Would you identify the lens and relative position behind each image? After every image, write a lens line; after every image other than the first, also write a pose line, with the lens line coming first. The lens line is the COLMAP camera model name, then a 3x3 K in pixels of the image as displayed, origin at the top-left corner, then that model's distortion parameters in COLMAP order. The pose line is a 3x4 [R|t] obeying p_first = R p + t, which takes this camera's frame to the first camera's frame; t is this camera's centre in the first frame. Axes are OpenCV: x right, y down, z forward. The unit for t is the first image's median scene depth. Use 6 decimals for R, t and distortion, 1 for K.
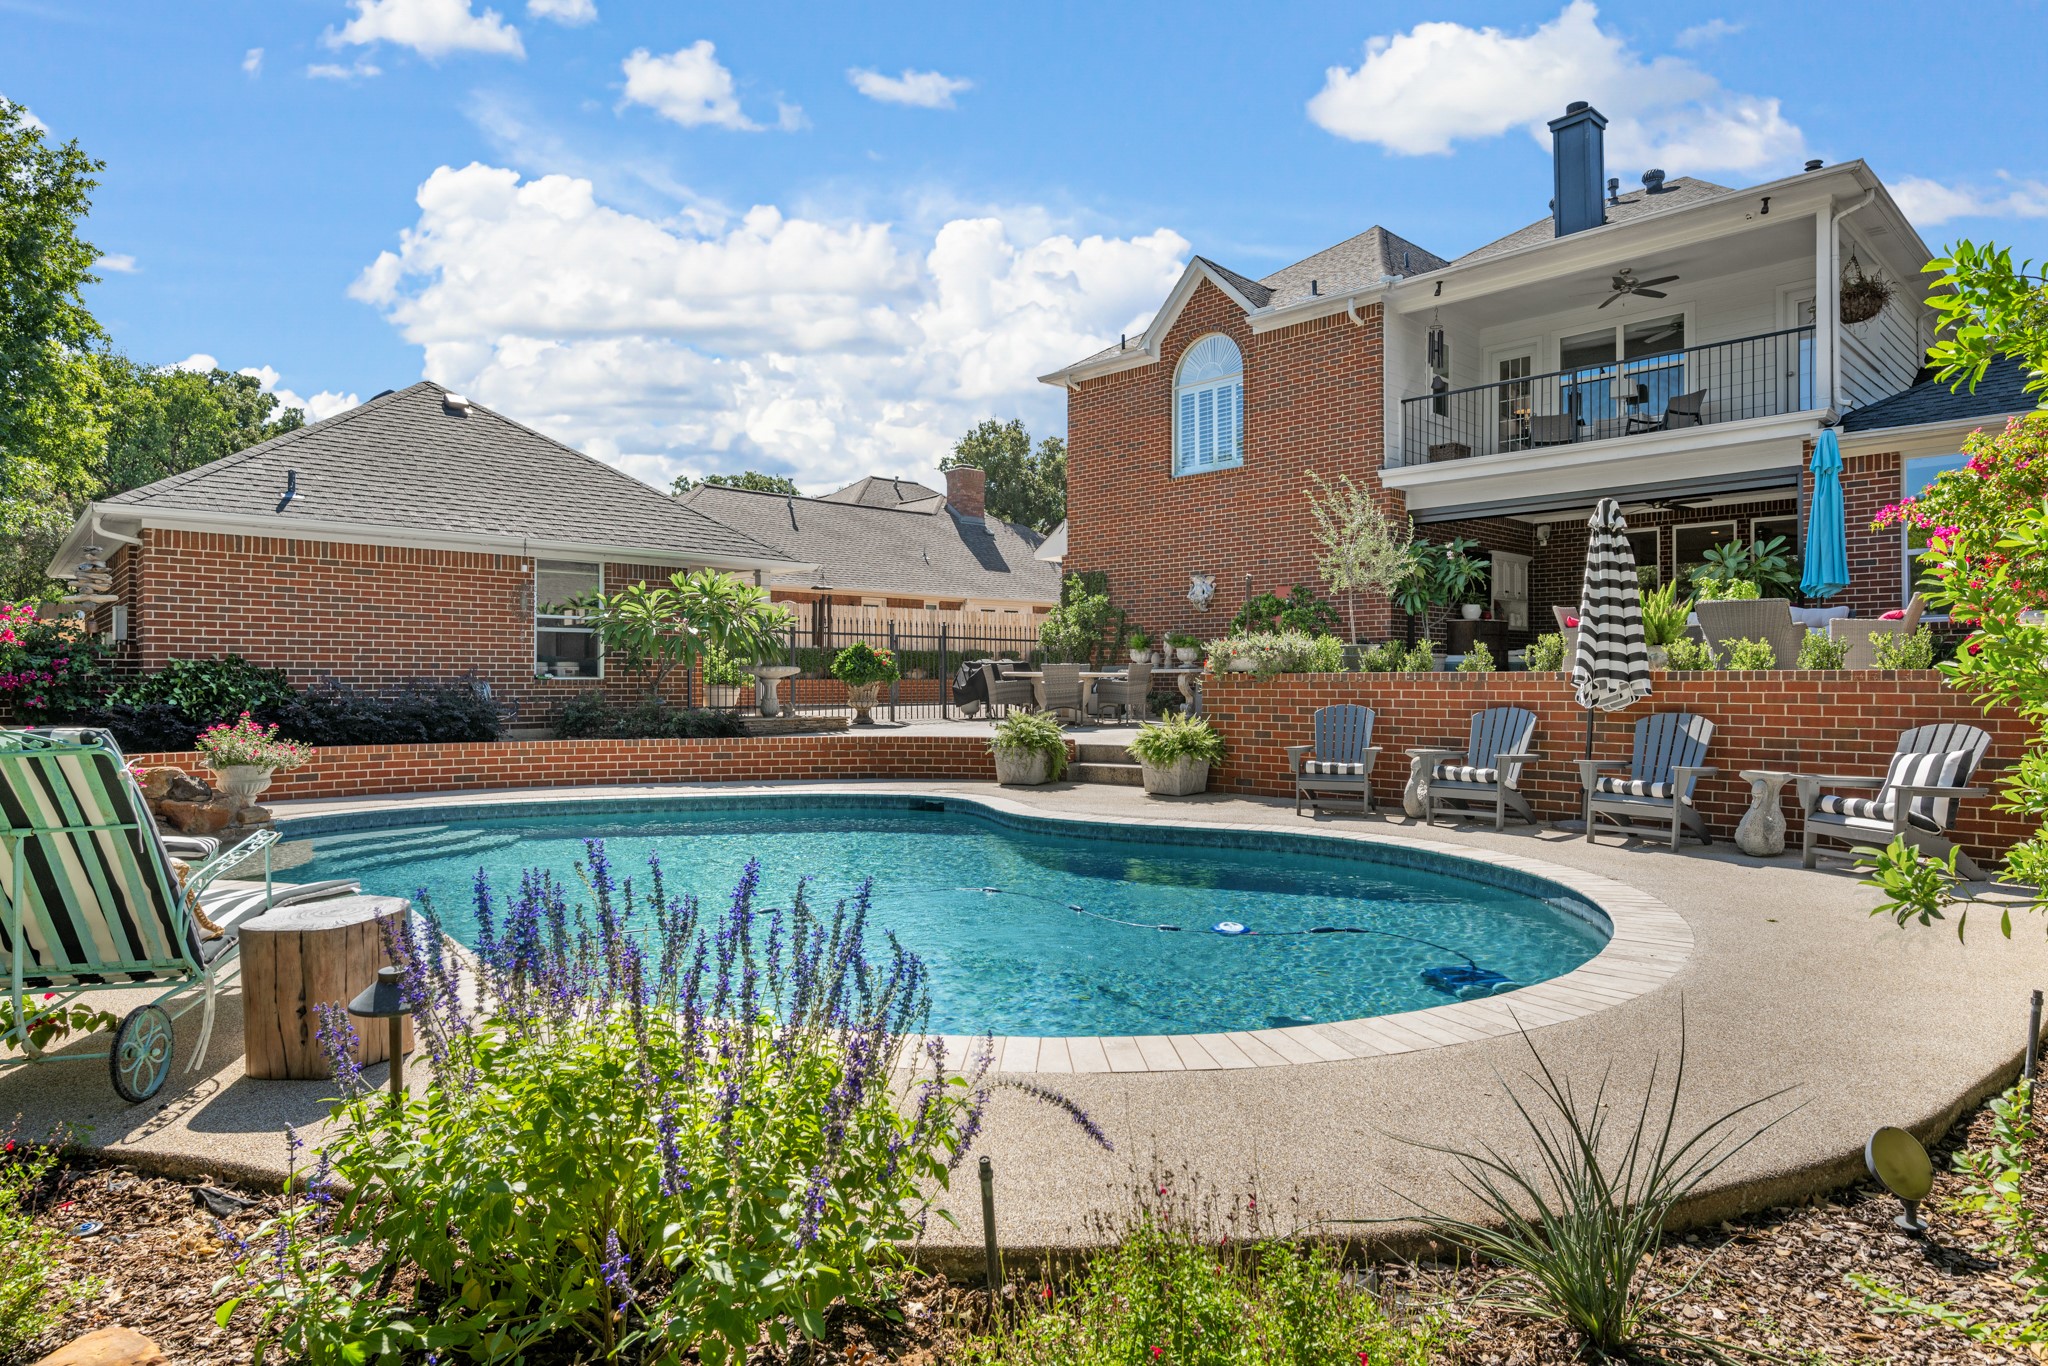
lens RADIAL K [[1175.9, 0, 1026.8], [0, 1175.9, 681.9], [0, 0, 1]] dist [-0.004835, -0.000709]
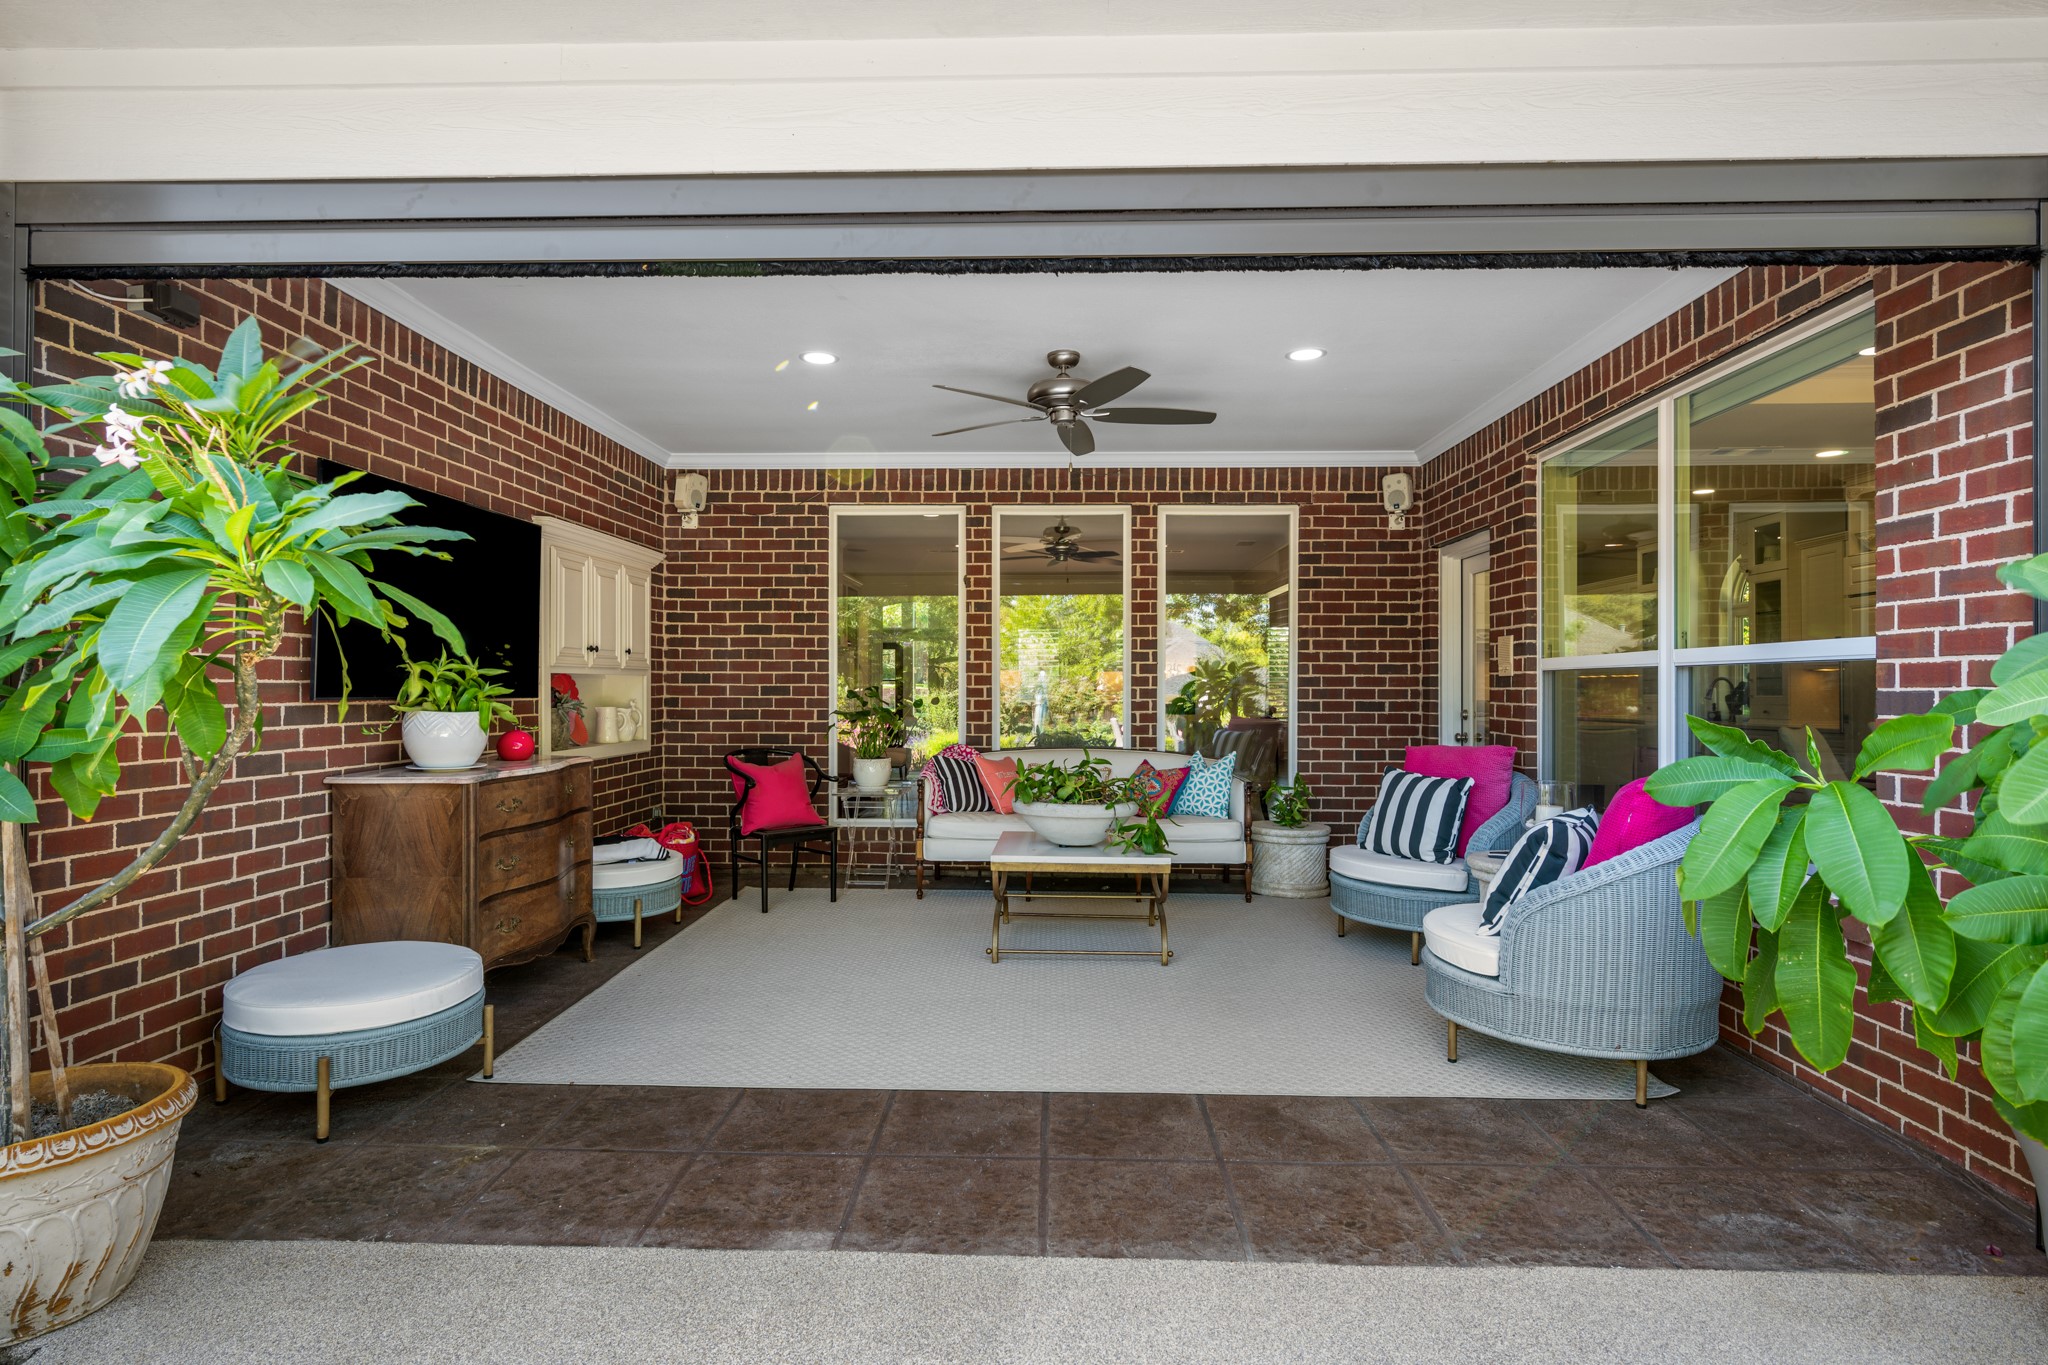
lens RADIAL K [[1075.0, 0, 1025.3], [0, 1075.0, 688.9], [0, 0, 1]] dist [-0.001340, -0.000350]
pose [[0.715847, 0.013477, 0.698127, 0.289536], [-0.005414, 0.999891, -0.013751, -0.062249], [-0.698236, 0.006064, 0.715842, 0.712421]]
